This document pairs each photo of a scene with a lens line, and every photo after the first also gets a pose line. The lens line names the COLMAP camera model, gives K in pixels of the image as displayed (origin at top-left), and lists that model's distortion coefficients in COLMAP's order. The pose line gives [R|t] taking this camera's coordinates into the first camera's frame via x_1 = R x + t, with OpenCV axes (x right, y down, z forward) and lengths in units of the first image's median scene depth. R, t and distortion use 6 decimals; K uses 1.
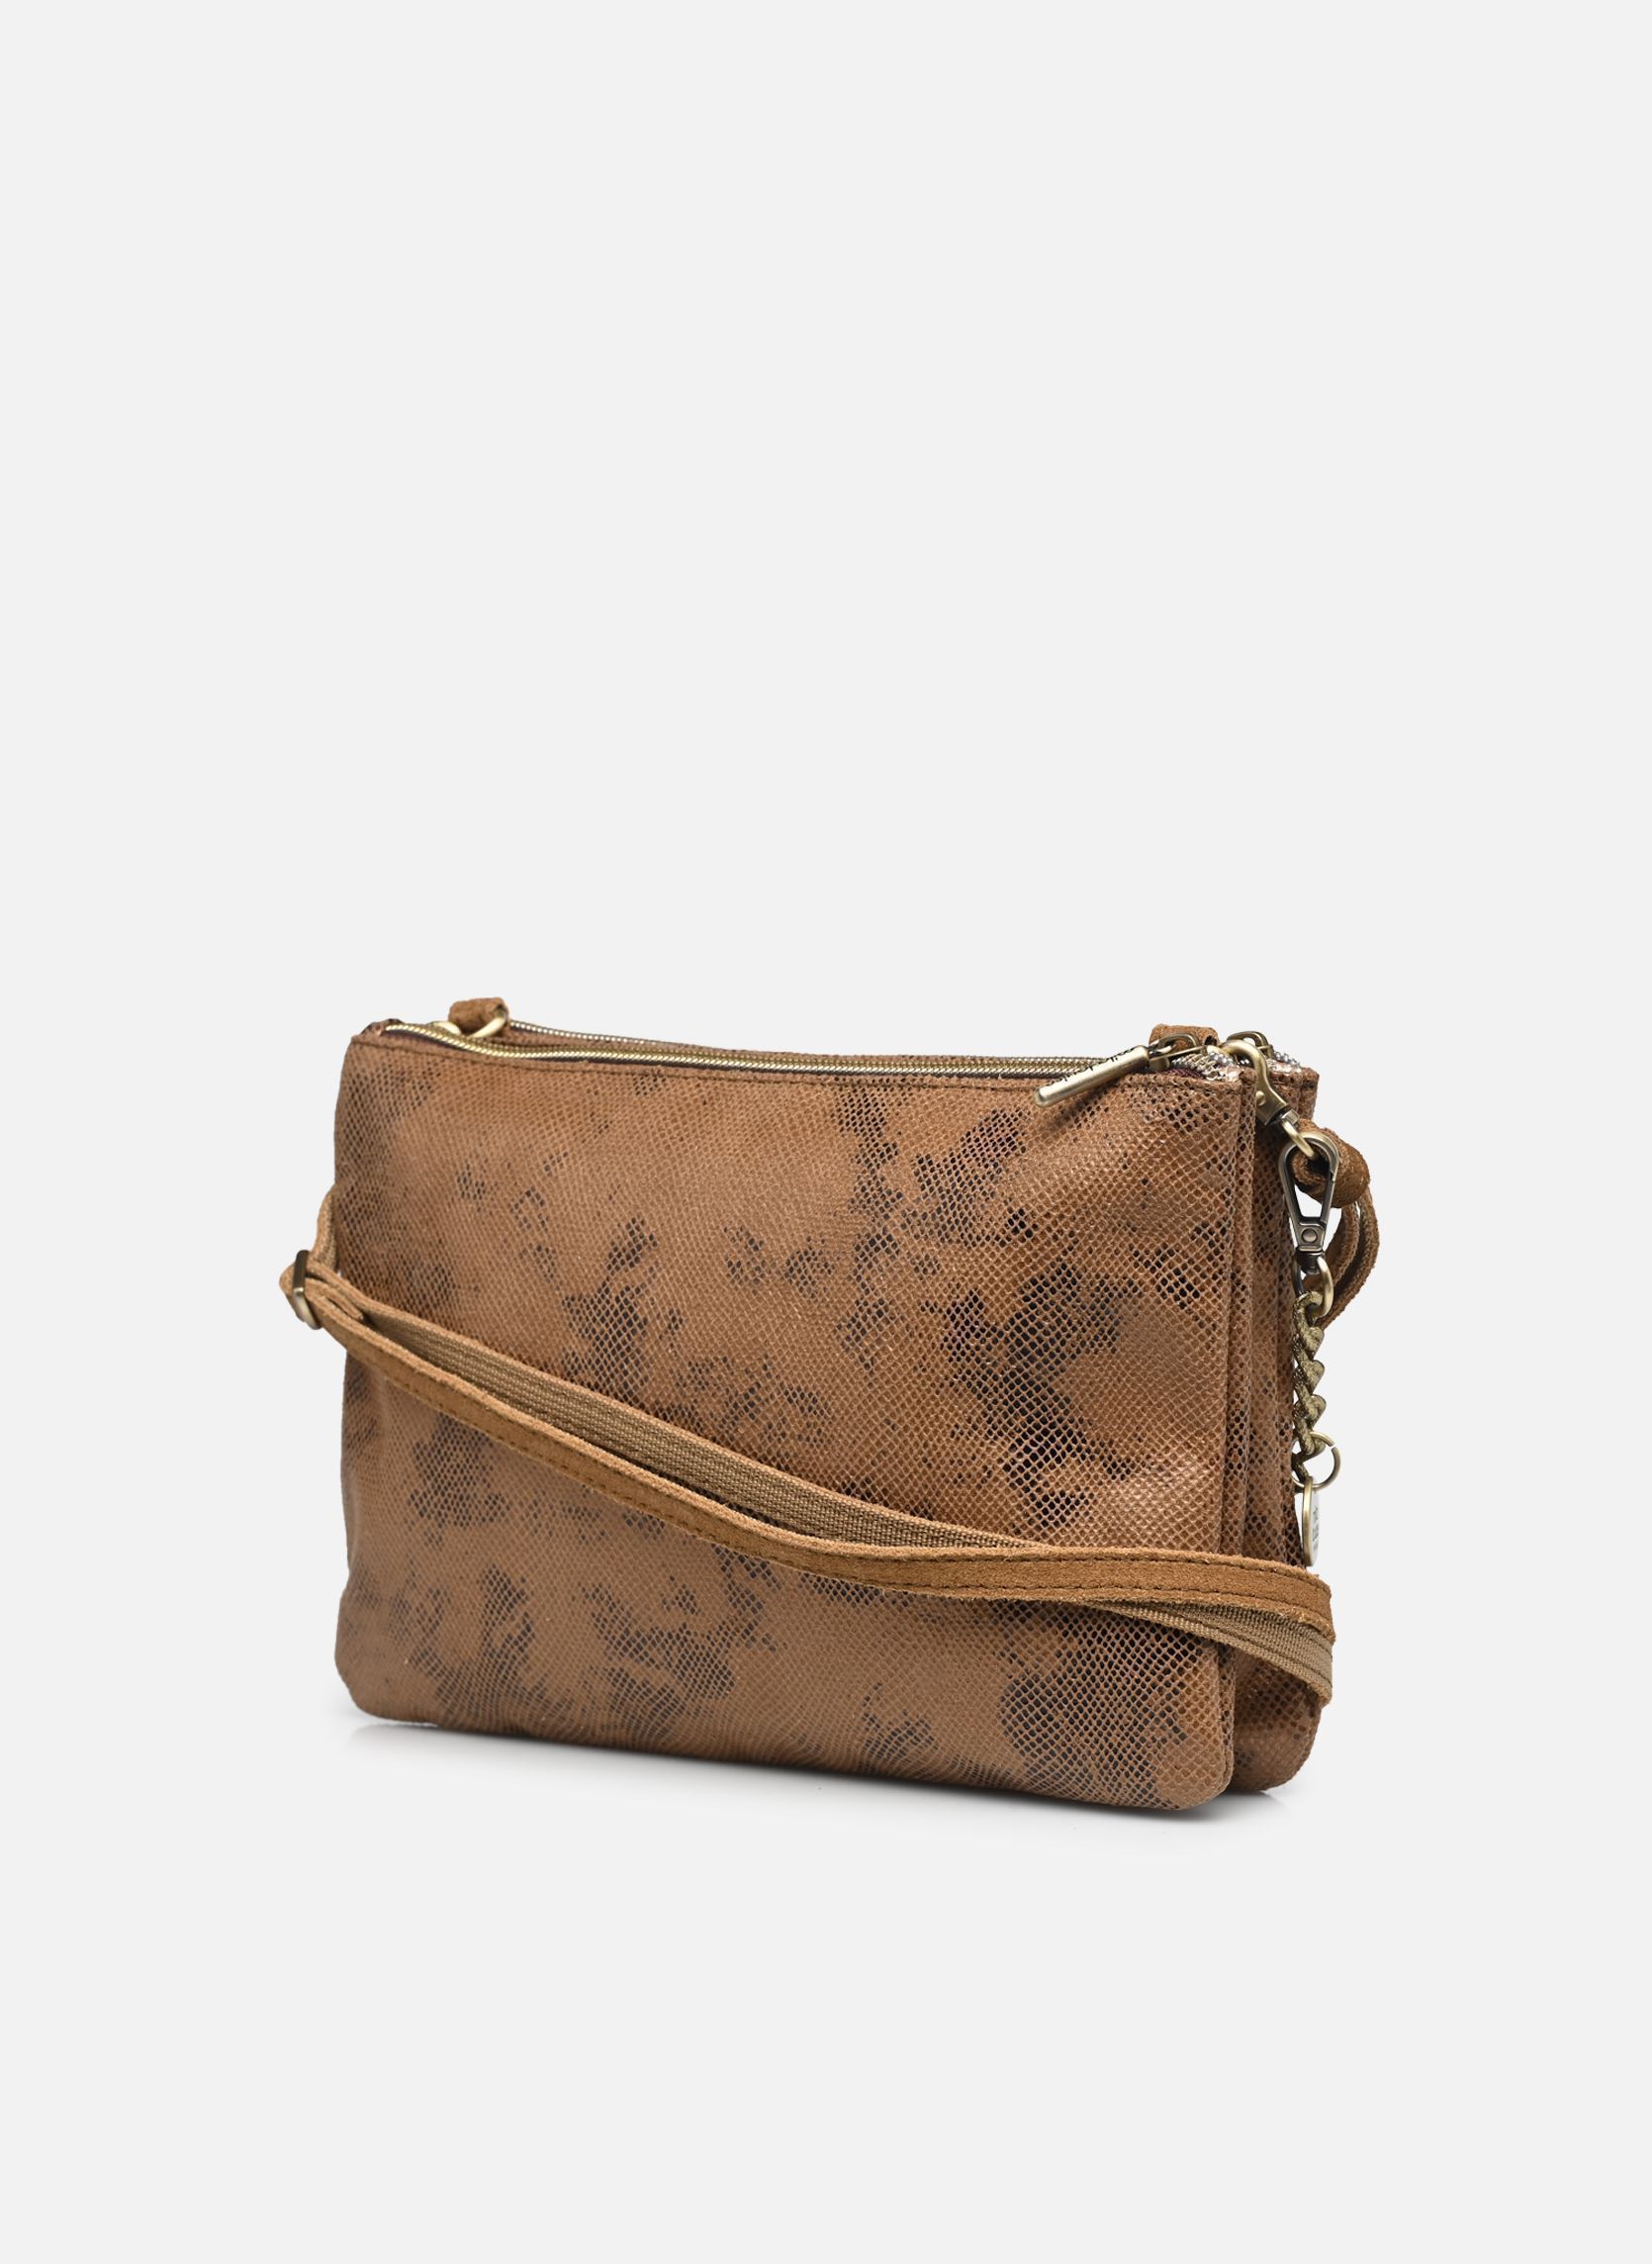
lens RADIAL K [[7469.9, 0, 826.5], [0, 7469.9, 1127.3], [0, 0, 1]] dist [-0.726095, 0.000000]
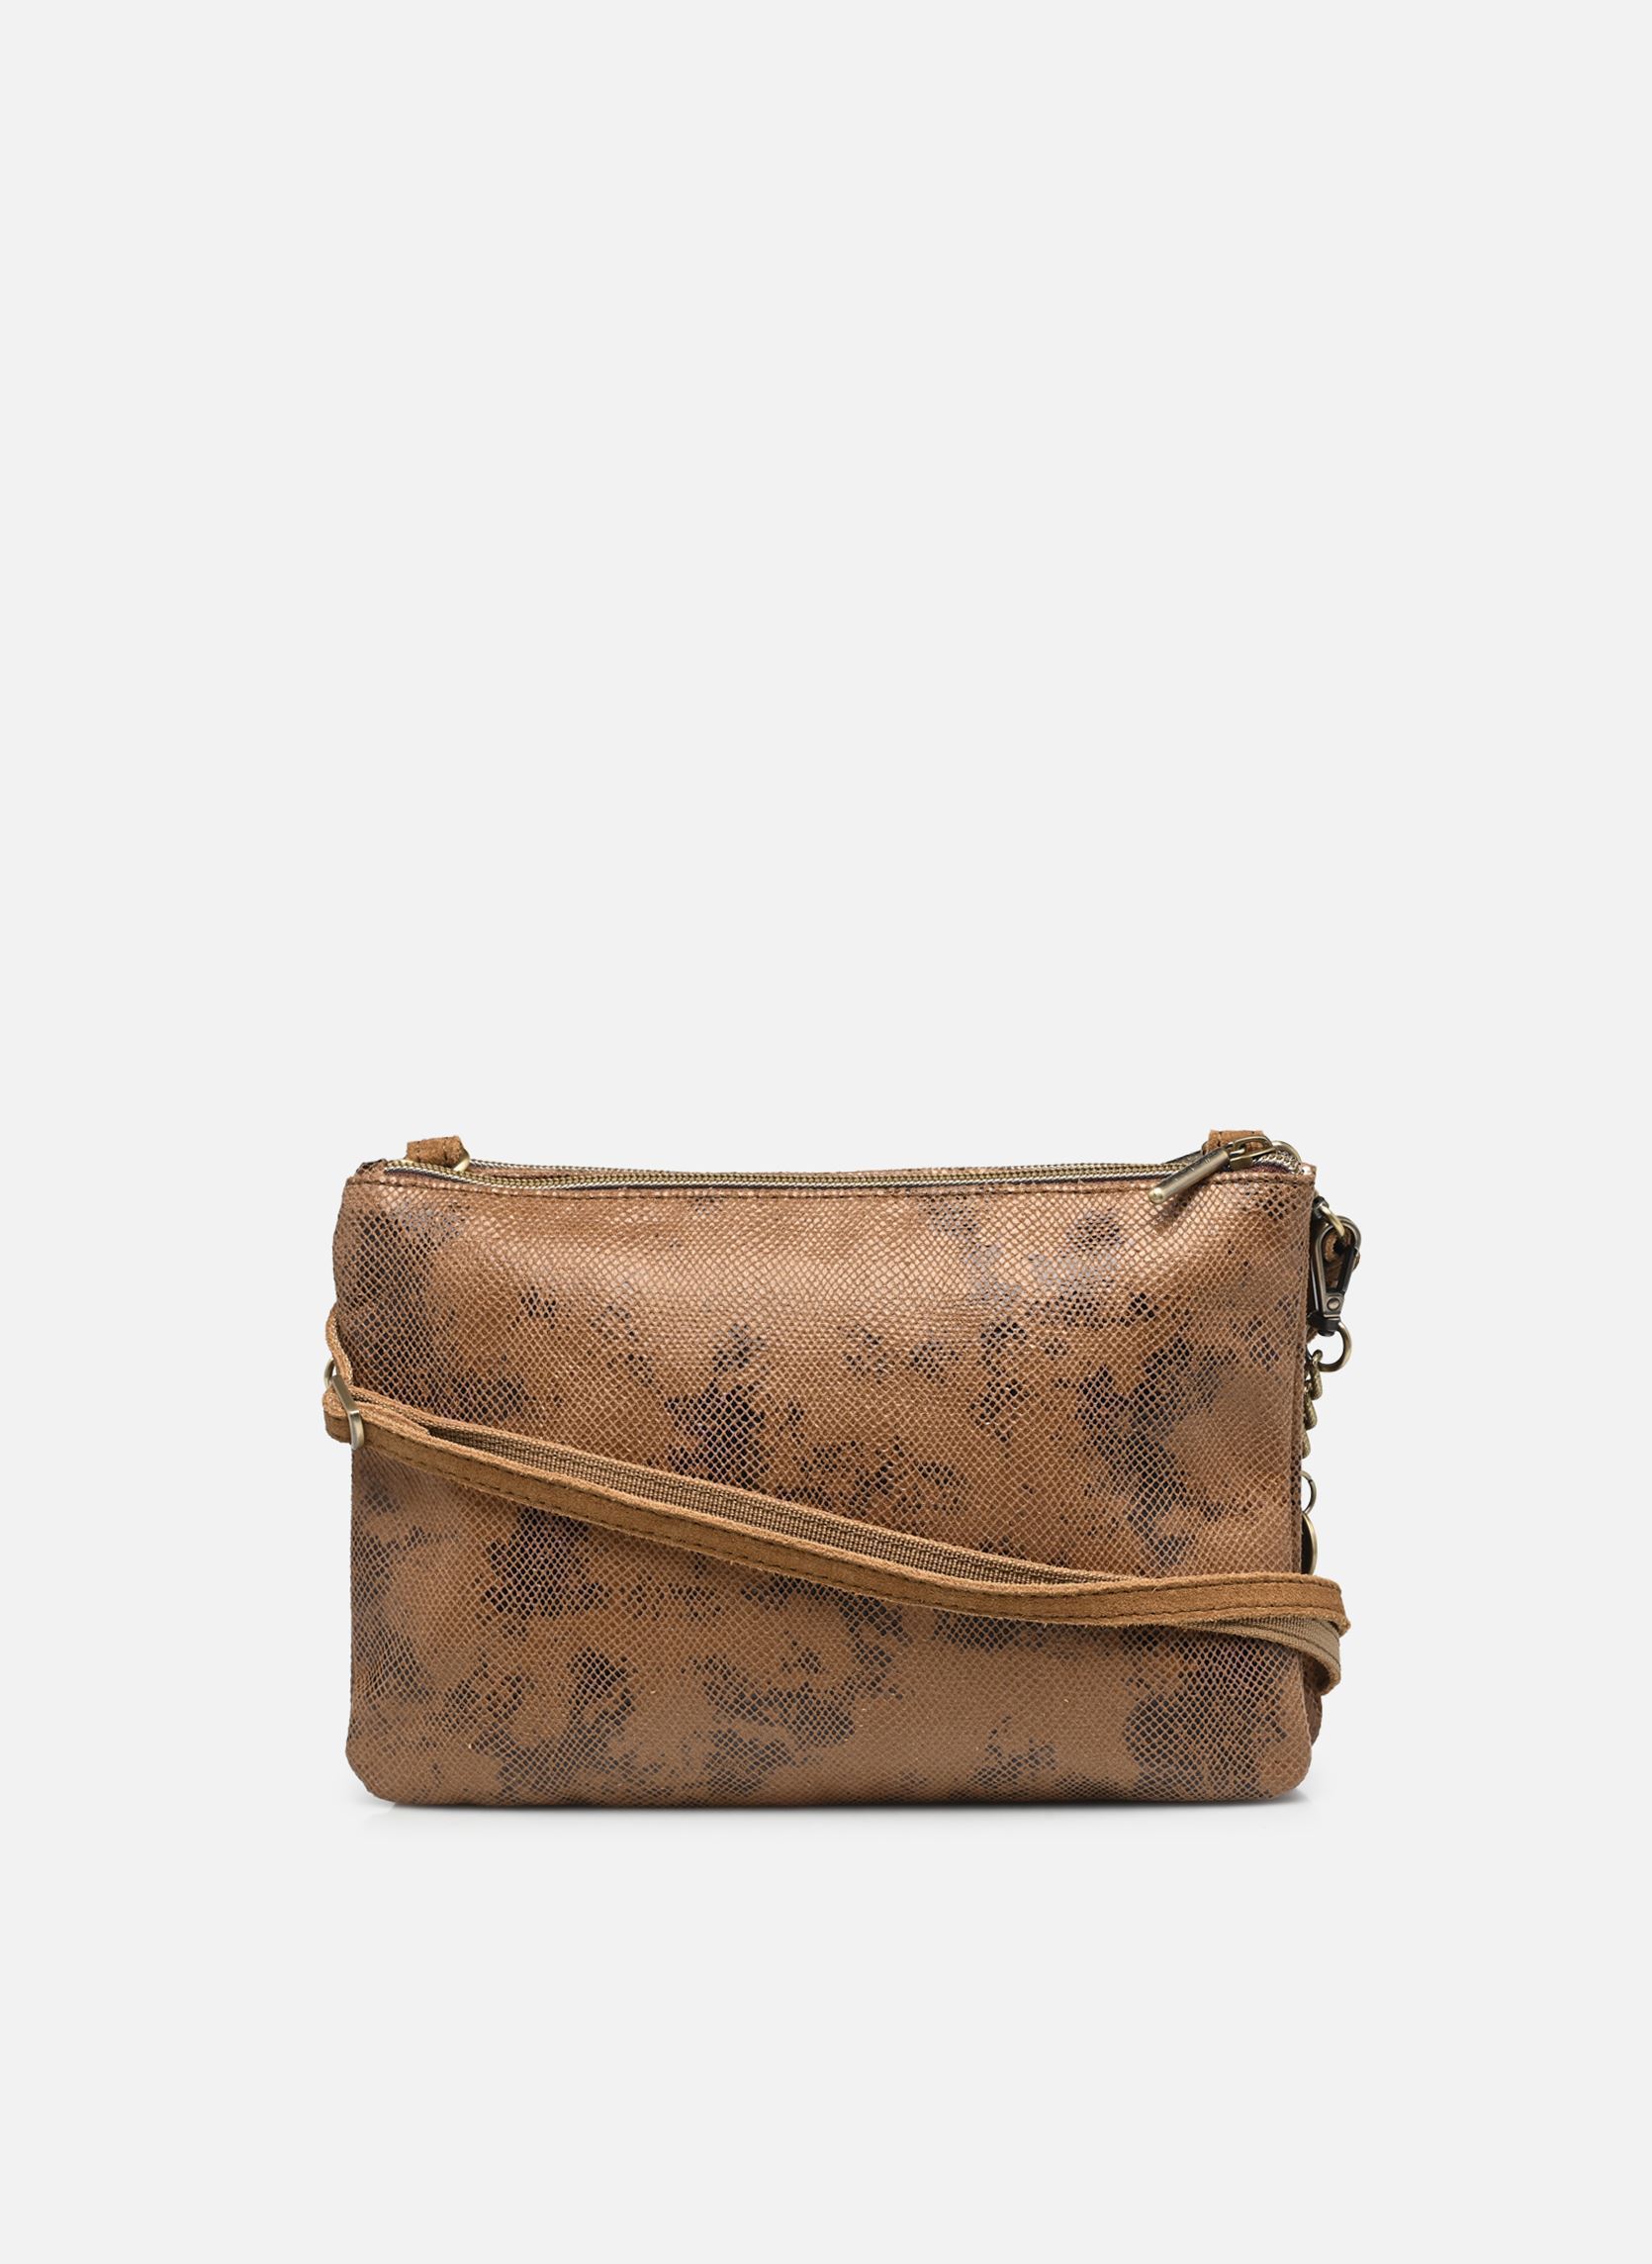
lens RADIAL K [[7469.9, 0, 825.4], [0, 7469.9, 1140.0], [0, 0, 1]] dist [-0.726095, 0.000000]
pose [[0.802783, -0.036351, 0.595162, -0.692787], [0.048247, 0.998827, -0.004073, -0.010333], [-0.594316, 0.031985, 0.803595, 0.098347]]
